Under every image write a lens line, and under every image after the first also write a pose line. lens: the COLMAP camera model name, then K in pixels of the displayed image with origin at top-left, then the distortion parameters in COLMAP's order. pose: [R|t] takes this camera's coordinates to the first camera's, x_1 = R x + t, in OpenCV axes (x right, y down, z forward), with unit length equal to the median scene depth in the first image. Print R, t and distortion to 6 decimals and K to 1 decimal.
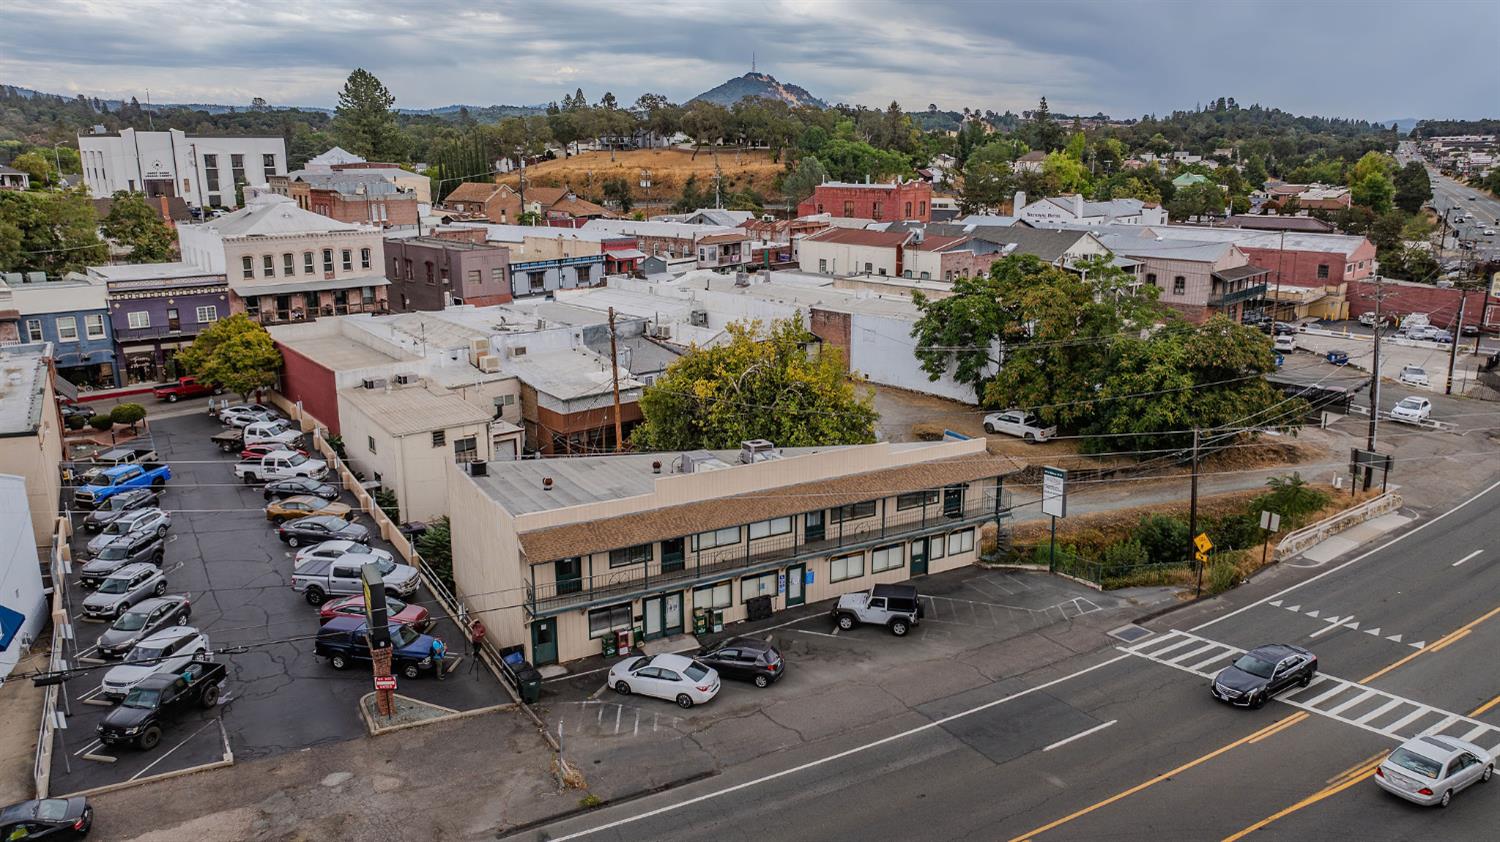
lens RADIAL K [[1042.1, 0, 751.9], [0, 1042.1, 426.6], [0, 0, 1]] dist [-0.021301, 0.002725]
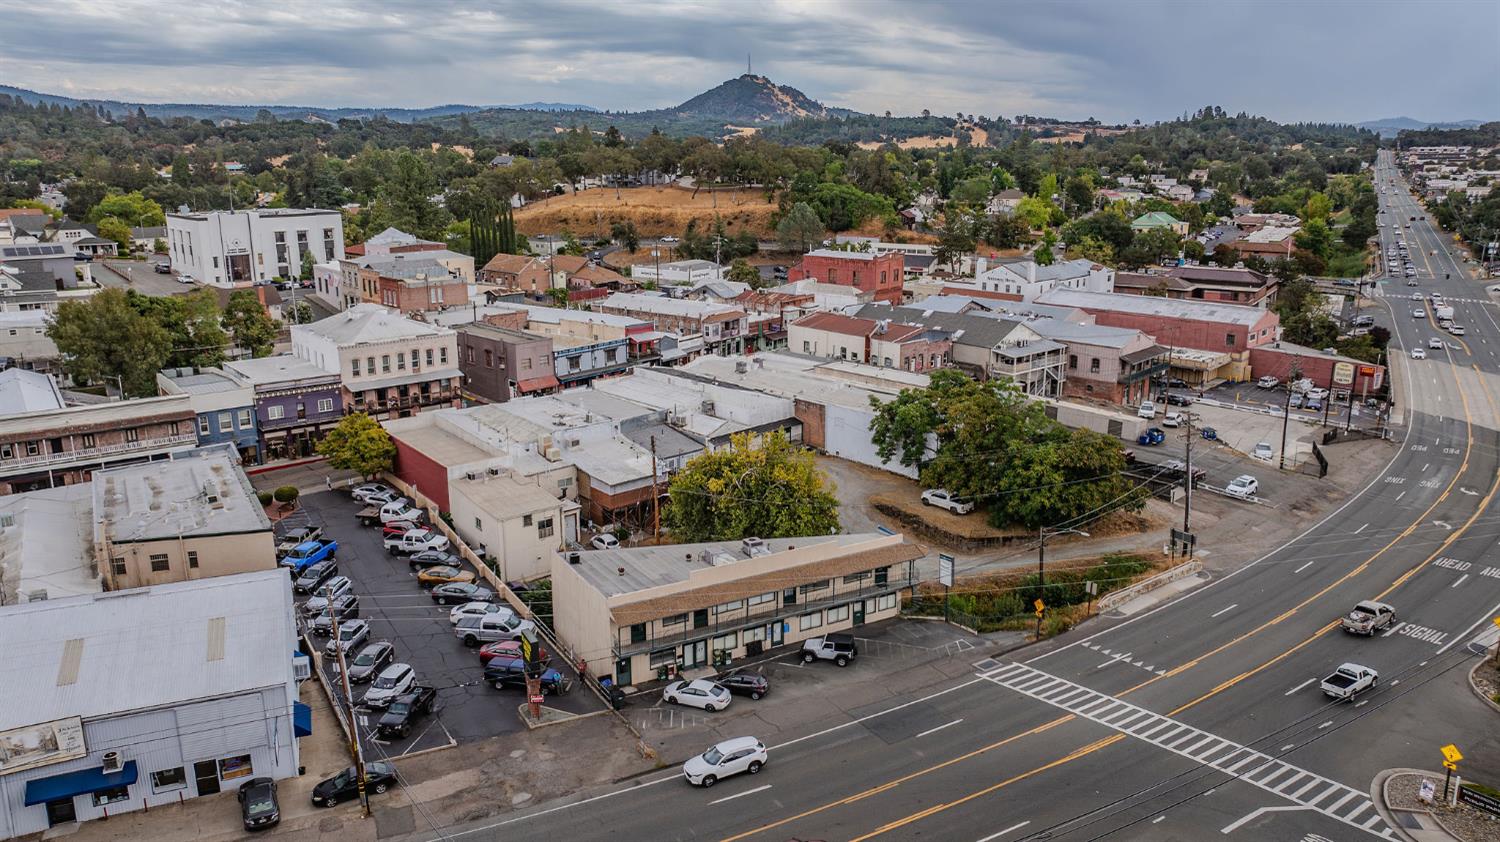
lens RADIAL K [[1042.1, 0, 750.0], [0, 1042.1, 419.8], [0, 0, 1]] dist [-0.021301, 0.002725]
pose [[0.999996, -0.002297, 0.001844, -0.001178], [0.002307, 0.999982, -0.005467, -0.115708], [-0.001831, 0.005471, 0.999983, -0.410144]]
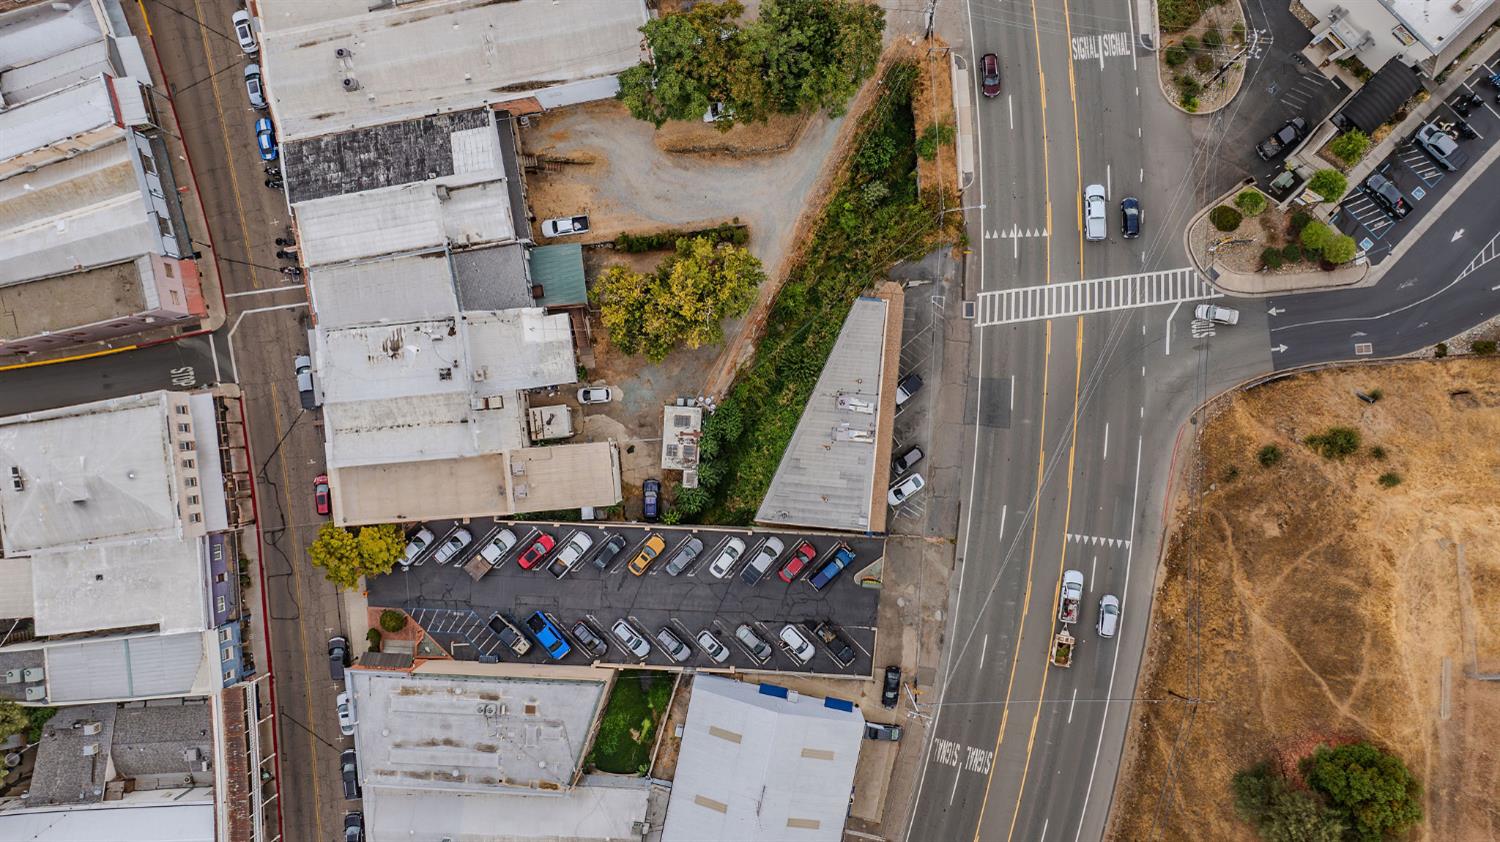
lens RADIAL K [[1042.1, 0, 754.7], [0, 1042.1, 418.8], [0, 0, 1]] dist [-0.021301, 0.002725]
pose [[0.559441, -0.828866, -0.002674, -0.088589], [0.235003, 0.155520, 0.959472, -1.547572], [-0.794858, -0.537396, 0.281790, 0.388948]]
